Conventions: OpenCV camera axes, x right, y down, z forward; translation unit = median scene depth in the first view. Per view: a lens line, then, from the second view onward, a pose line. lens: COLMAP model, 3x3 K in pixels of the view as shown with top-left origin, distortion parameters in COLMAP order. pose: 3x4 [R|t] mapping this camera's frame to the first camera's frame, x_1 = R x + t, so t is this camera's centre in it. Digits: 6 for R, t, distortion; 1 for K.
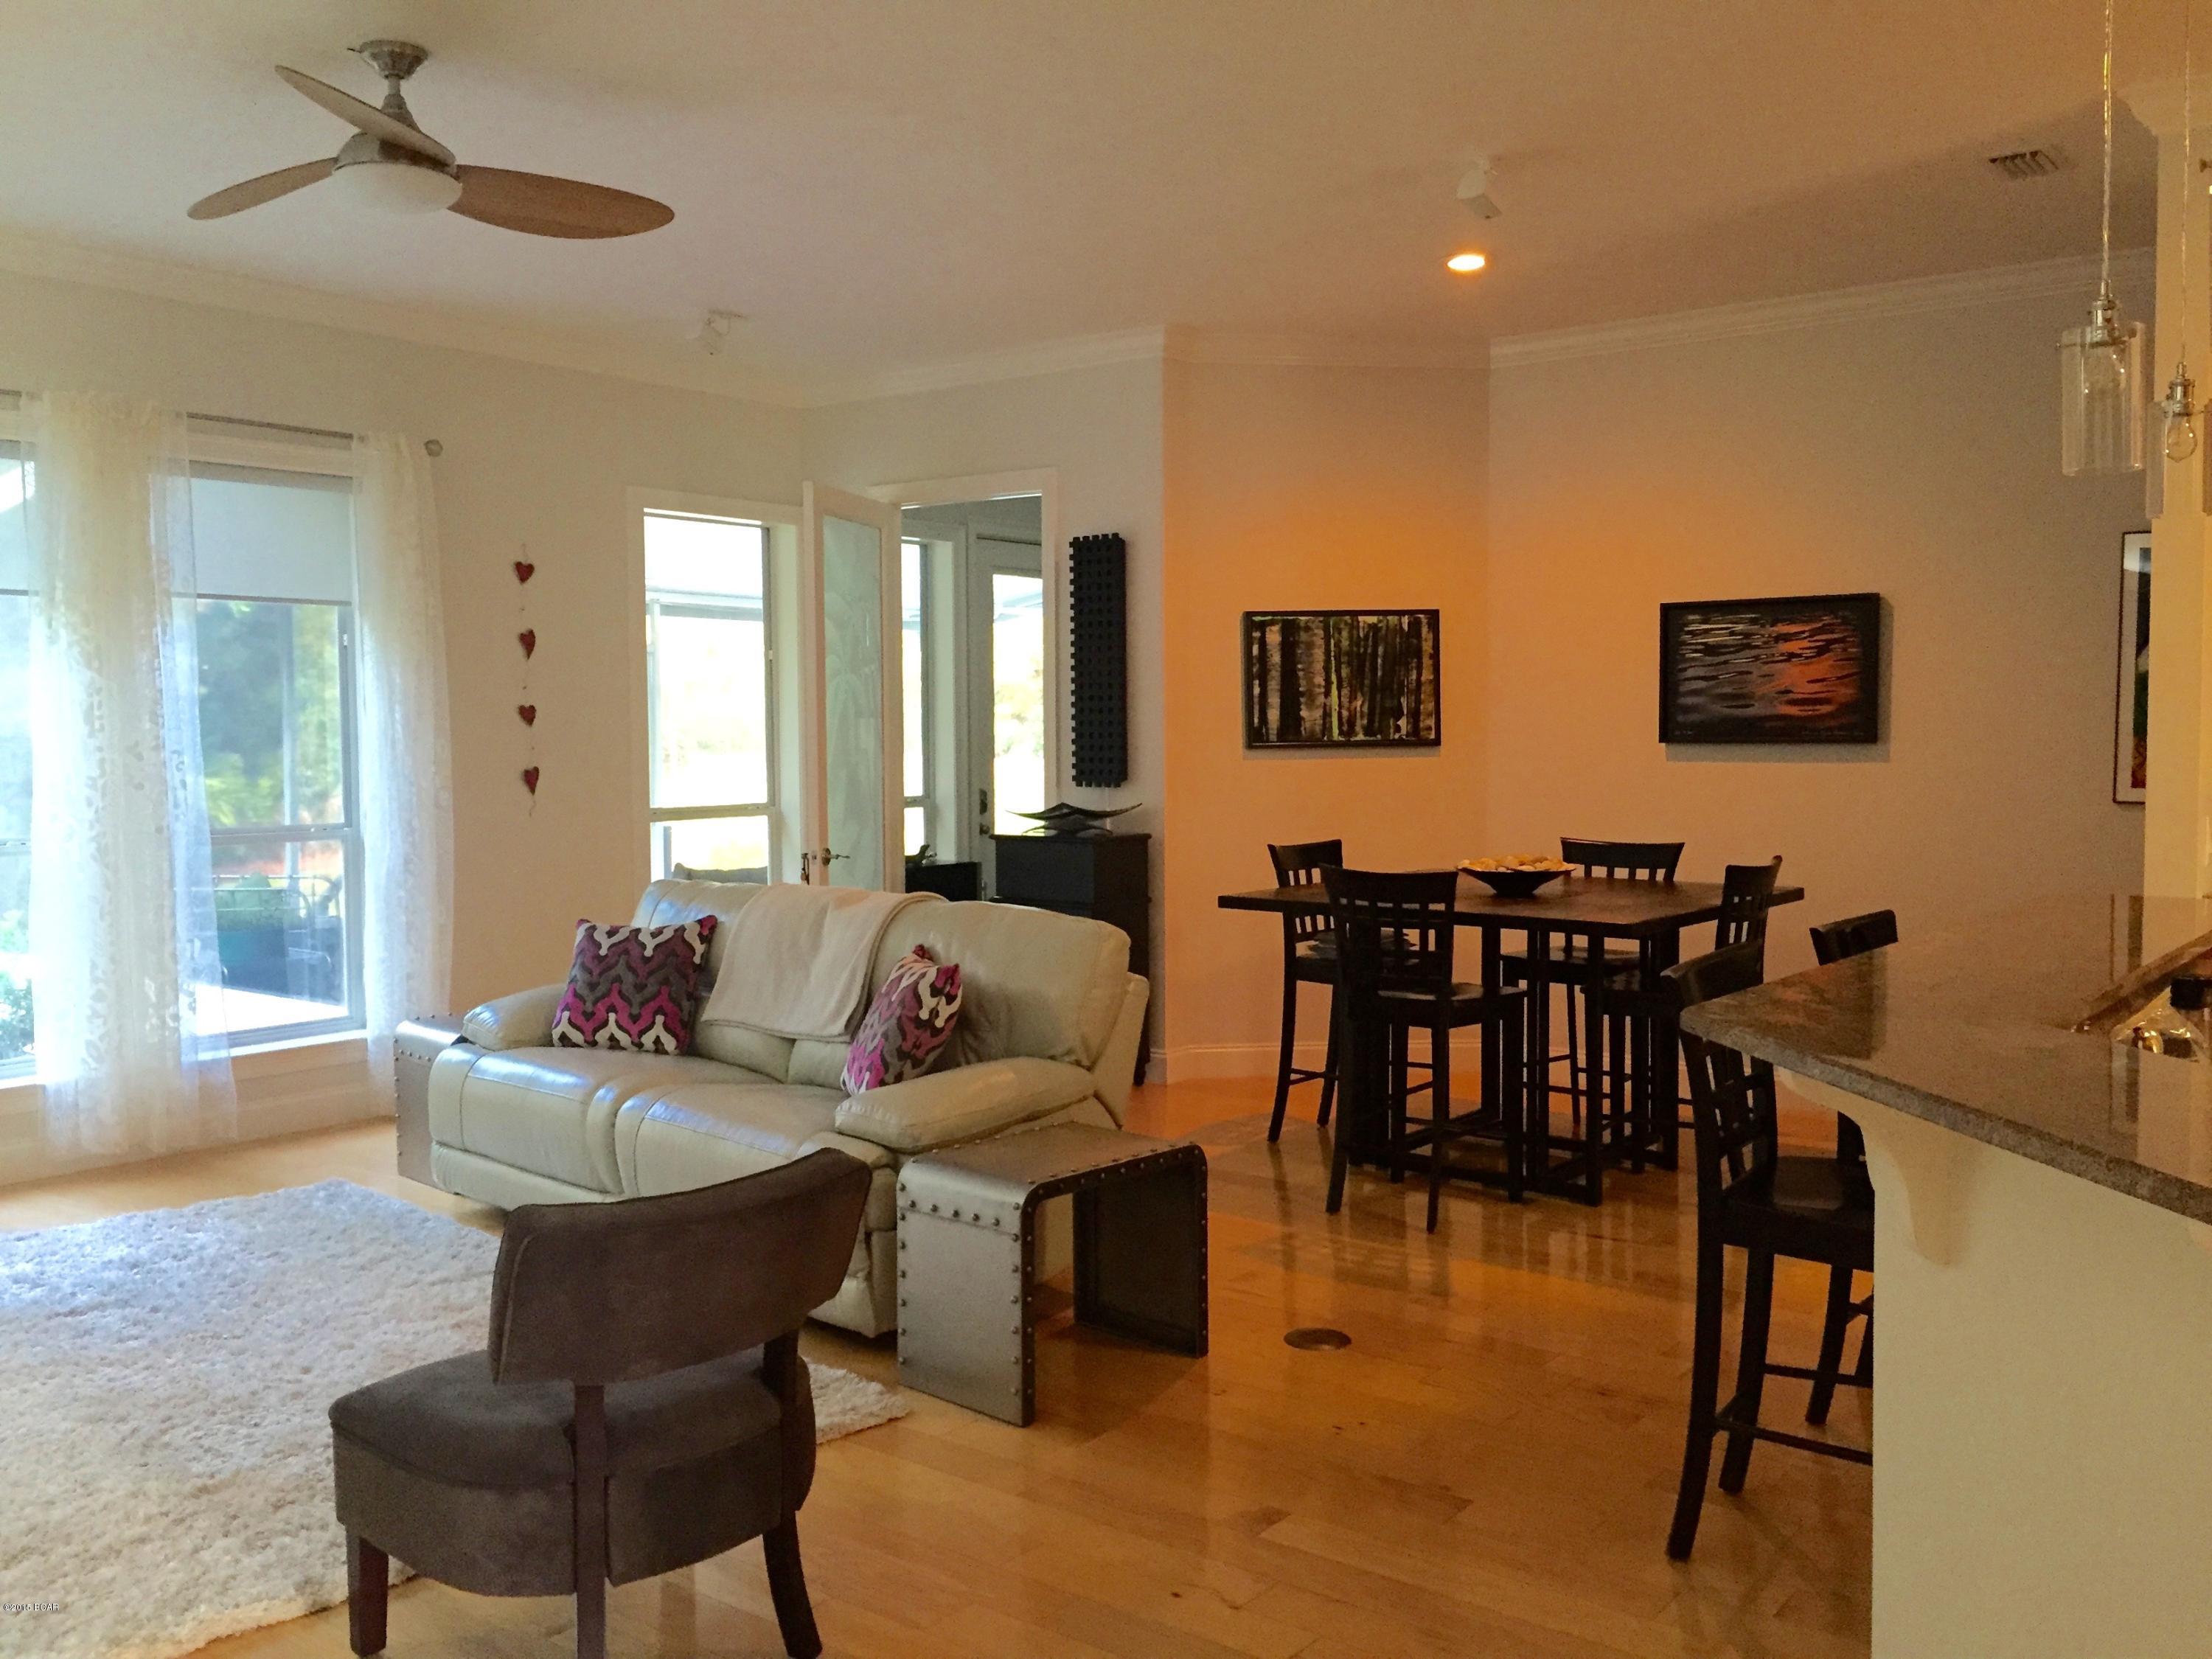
lens RADIAL K [[1903.0, 0, 1114.5], [0, 1903.0, 825.4], [0, 0, 1]] dist [0.084362, -0.127705]
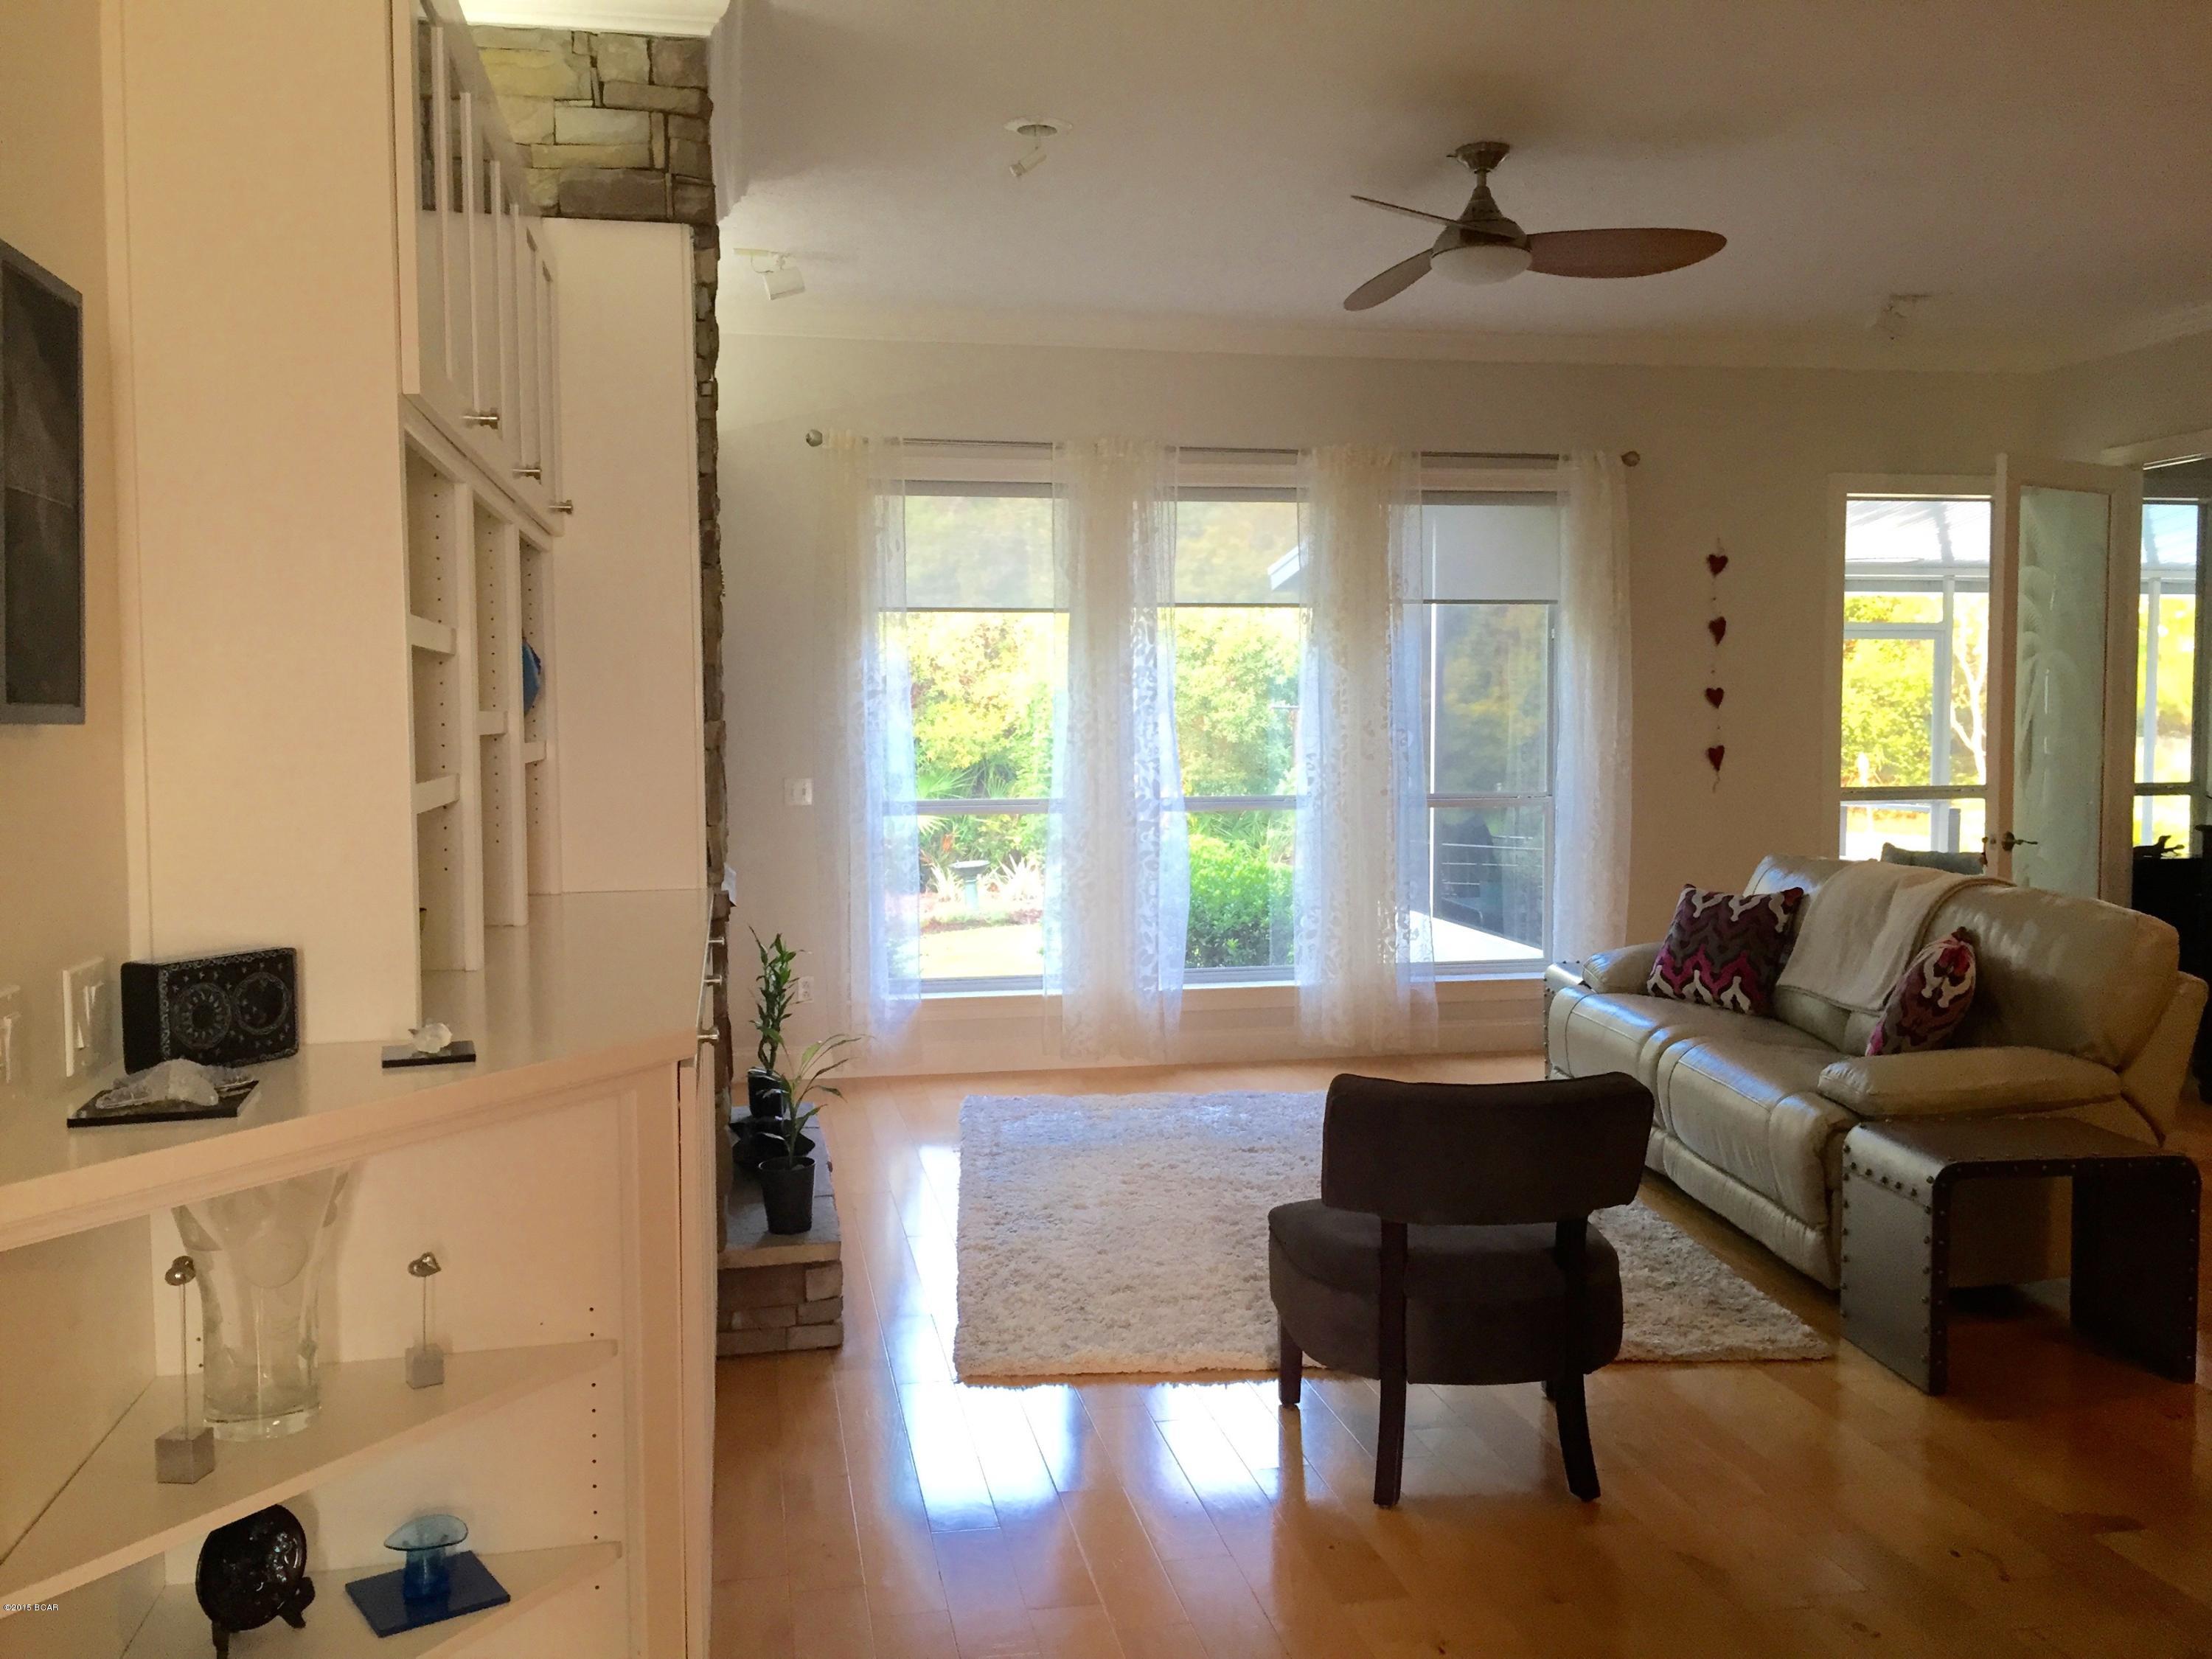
lens RADIAL K [[1897.1, 0, 1110.5], [0, 1897.1, 821.0], [0, 0, 1]] dist [0.095030, -0.128647]
pose [[0.750240, 0.038972, -0.660016, 0.203975], [-0.033301, 0.999222, 0.021149, 0.000793], [0.660326, 0.006112, 0.750954, -0.043149]]
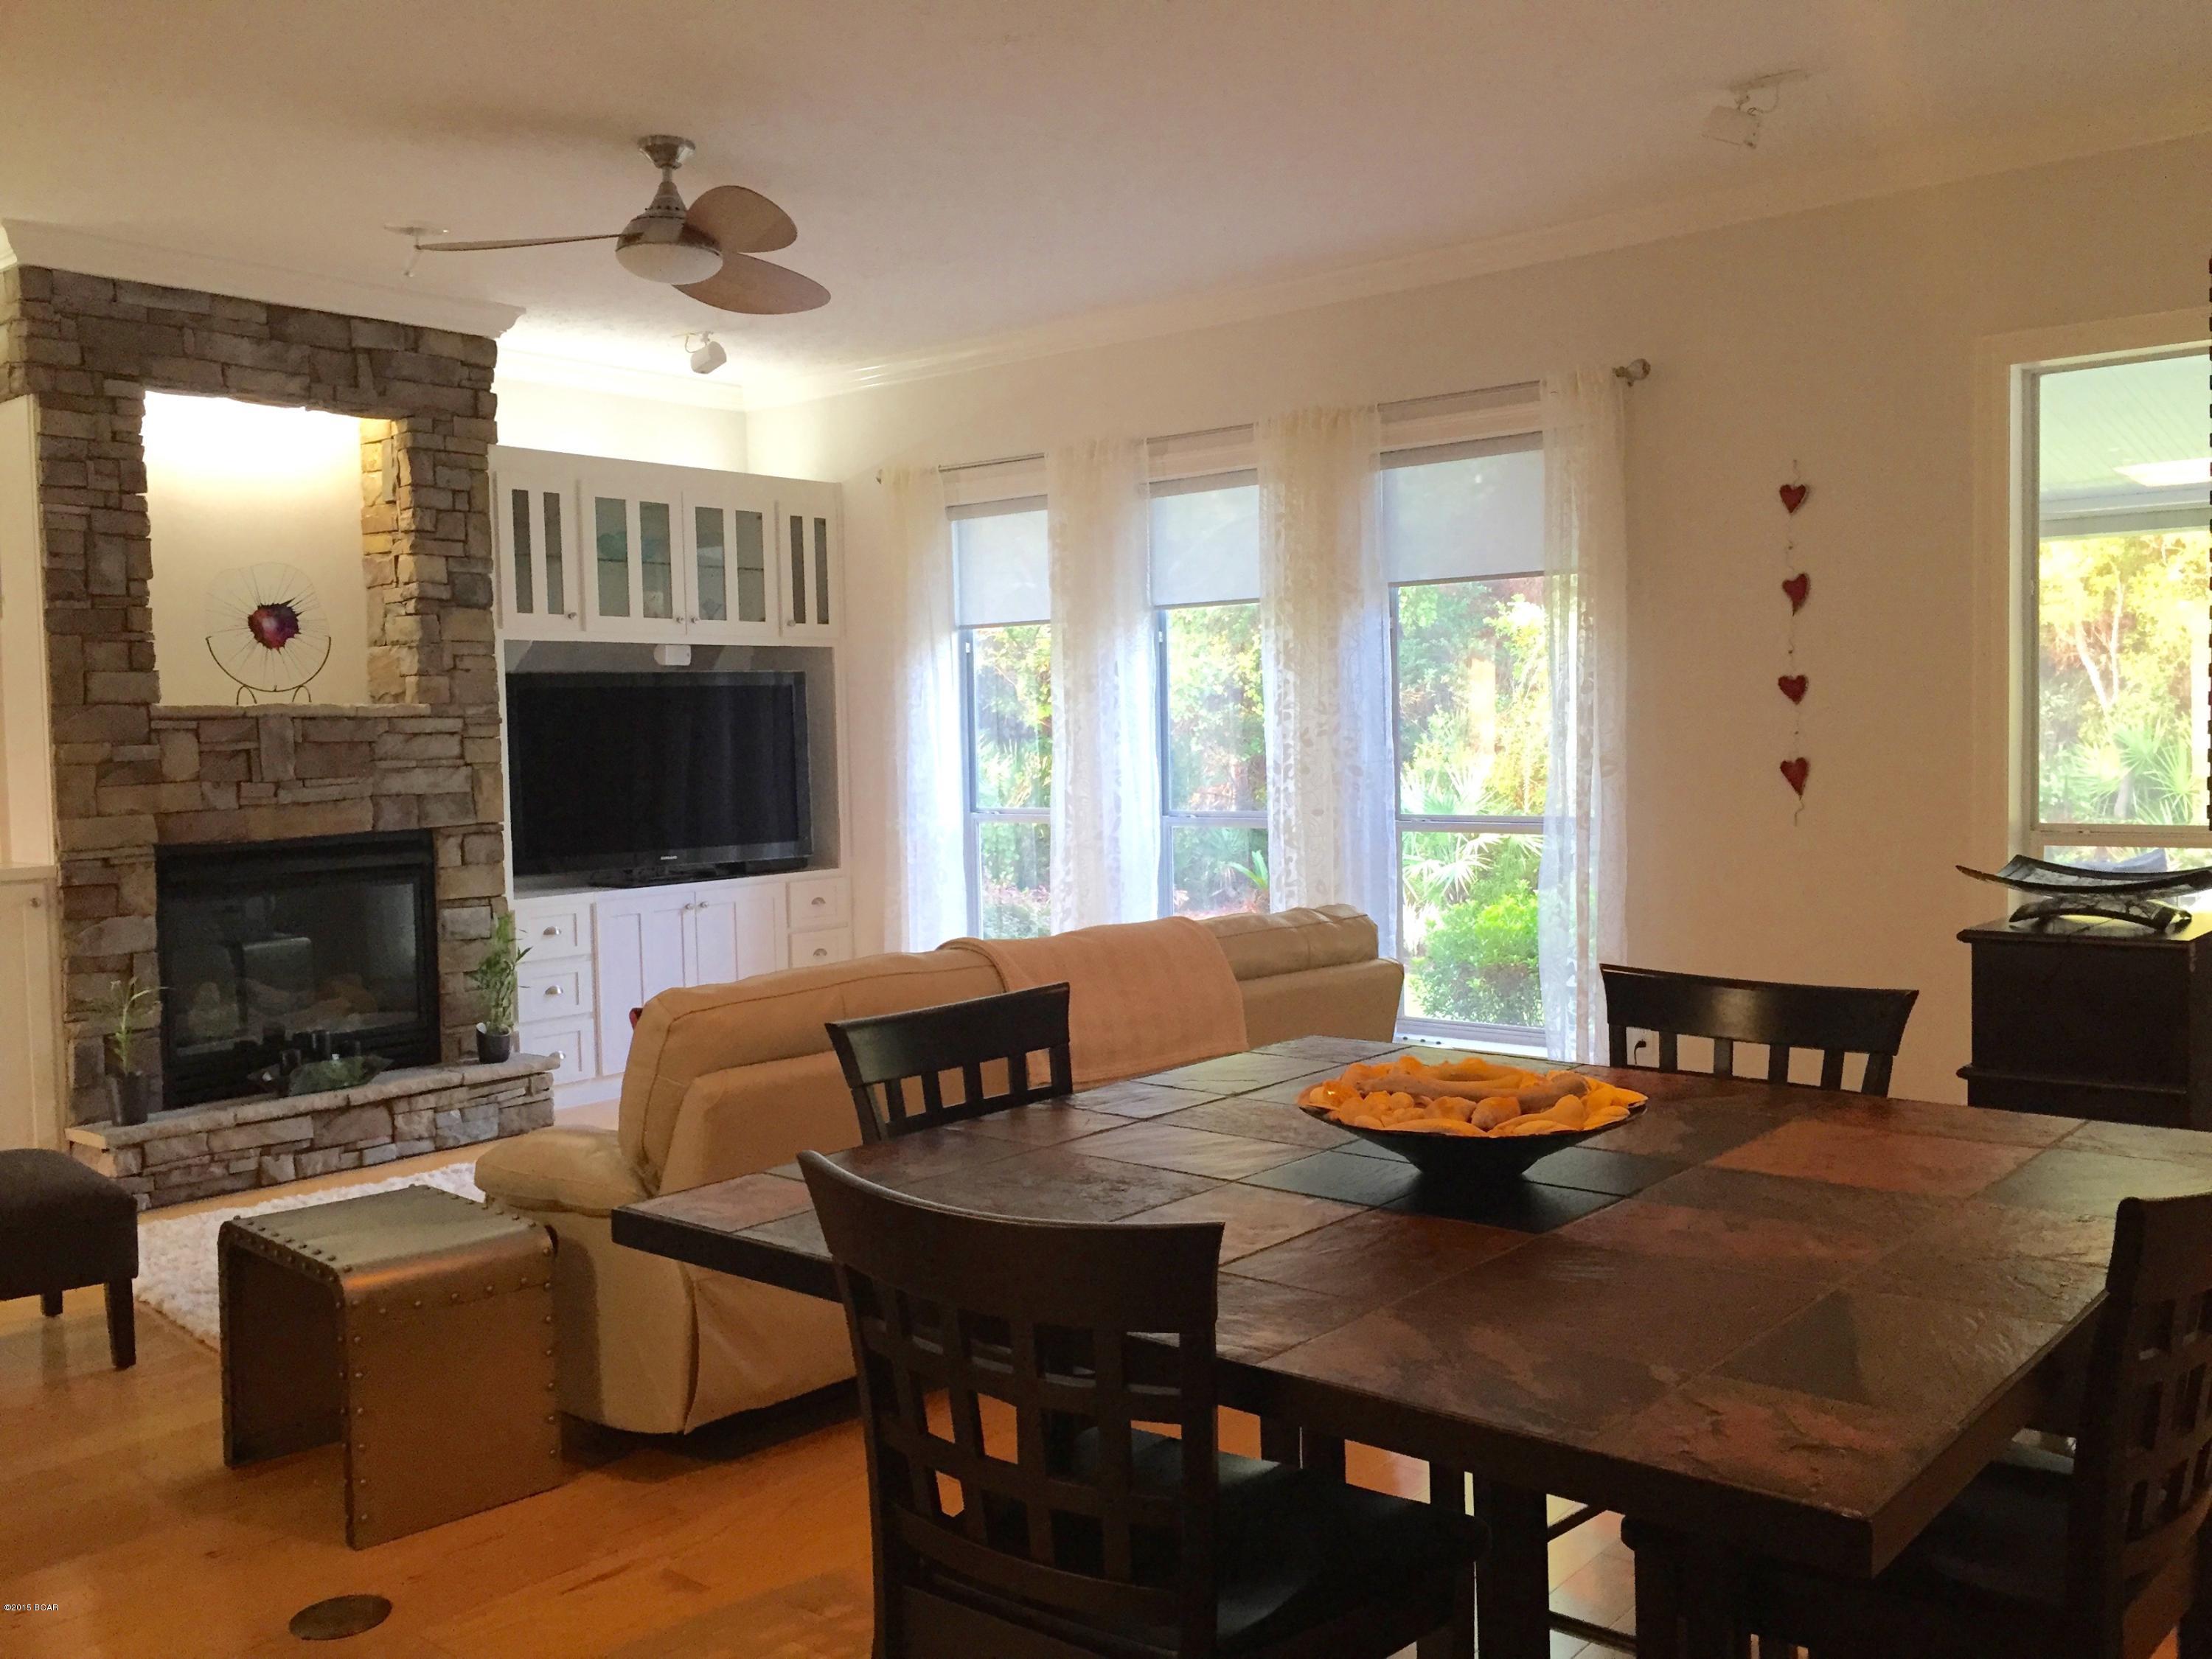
lens RADIAL K [[1897.1, 0, 1110.5], [0, 1897.1, 821.0], [0, 0, 1]] dist [0.095030, -0.128647]
pose [[-0.062591, 0.086562, -0.994278, 0.625809], [-0.004866, 0.996193, 0.087035, -0.094026], [0.998027, 0.010286, -0.061931, 1.046925]]
